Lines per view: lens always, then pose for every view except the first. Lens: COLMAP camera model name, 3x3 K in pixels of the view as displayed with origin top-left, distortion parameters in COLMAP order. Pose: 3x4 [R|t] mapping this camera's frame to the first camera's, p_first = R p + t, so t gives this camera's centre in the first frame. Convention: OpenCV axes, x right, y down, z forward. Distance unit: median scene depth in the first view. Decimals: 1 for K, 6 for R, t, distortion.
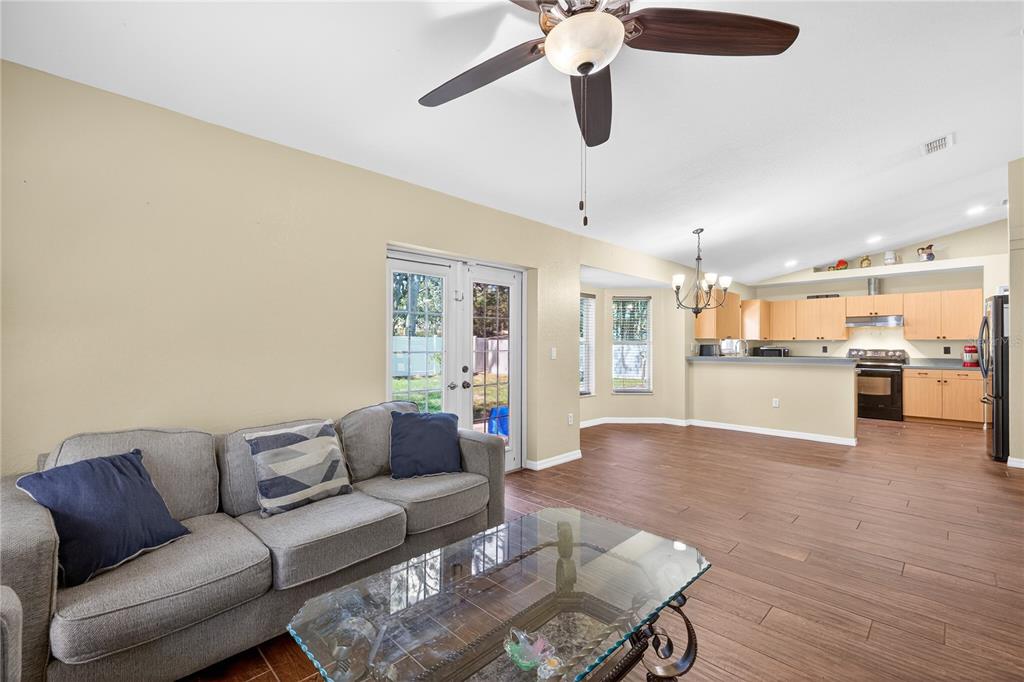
lens RADIAL K [[429.8, 0, 513.4], [0, 429.8, 343.0], [0, 0, 1]] dist [0.005949, -0.000998]
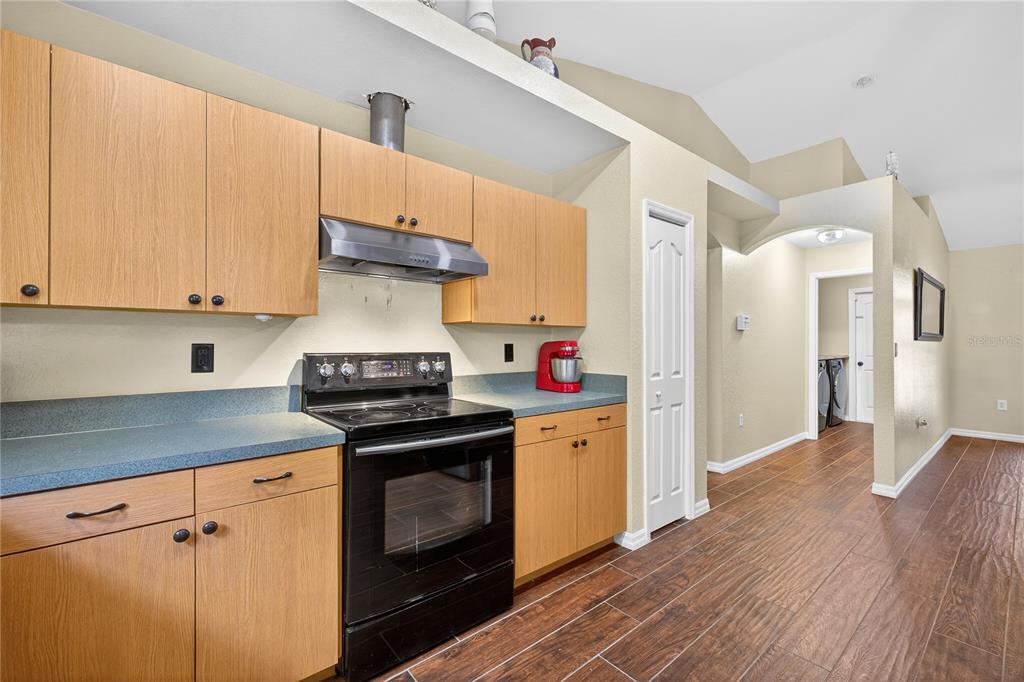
lens RADIAL K [[429.8, 0, 507.7], [0, 429.8, 342.9], [0, 0, 1]] dist [0.005949, -0.000998]
pose [[0.073887, -0.002208, 0.997264, 0.611826], [-0.005536, 0.999981, 0.002624, 0.007021], [-0.997251, -0.005714, 0.073874, 0.979070]]
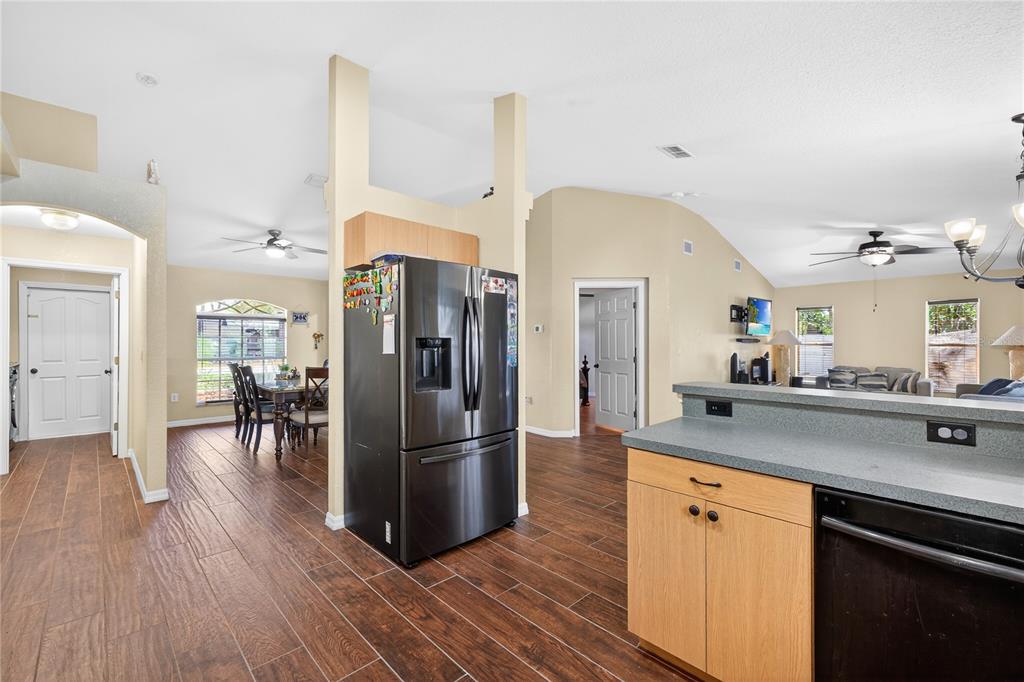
lens RADIAL K [[429.8, 0, 512.6], [0, 429.8, 346.1], [0, 0, 1]] dist [0.005949, -0.000998]
pose [[-0.999933, -0.003743, 0.010967, 0.725208], [-0.003713, 0.999989, 0.002774, -0.001553], [-0.010977, 0.002733, -0.999936, 1.083639]]
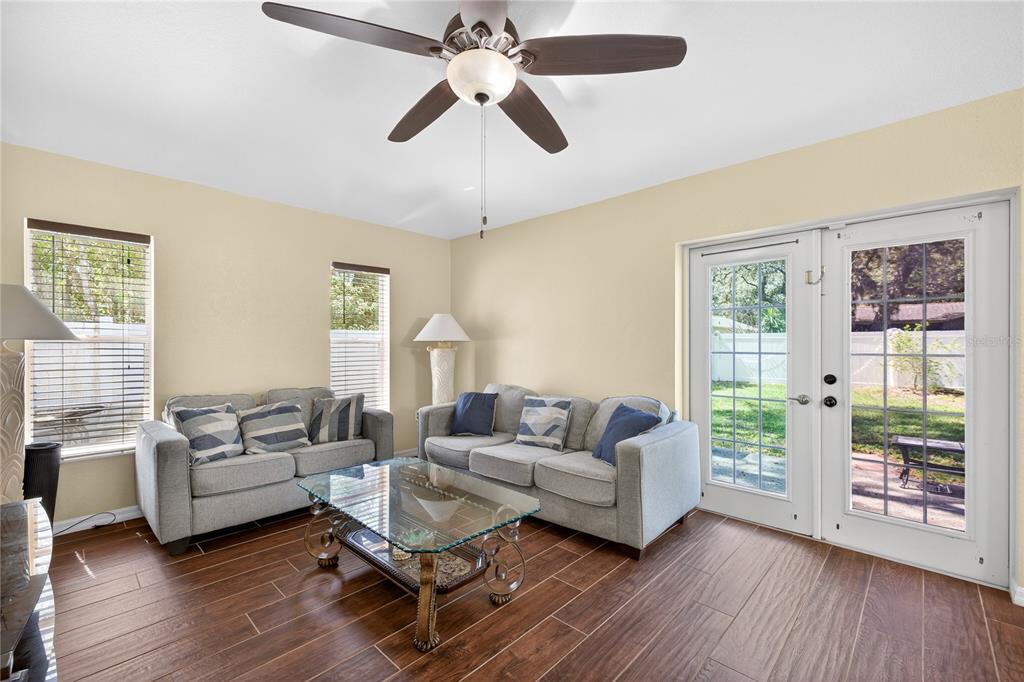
lens RADIAL K [[429.8, 0, 506.1], [0, 429.8, 343.3], [0, 0, 1]] dist [0.005949, -0.000998]
pose [[0.033327, -0.001079, -0.999444, 0.313654], [0.004739, 0.999988, -0.000921, 0.000060], [0.999433, -0.004705, 0.033332, 0.244107]]
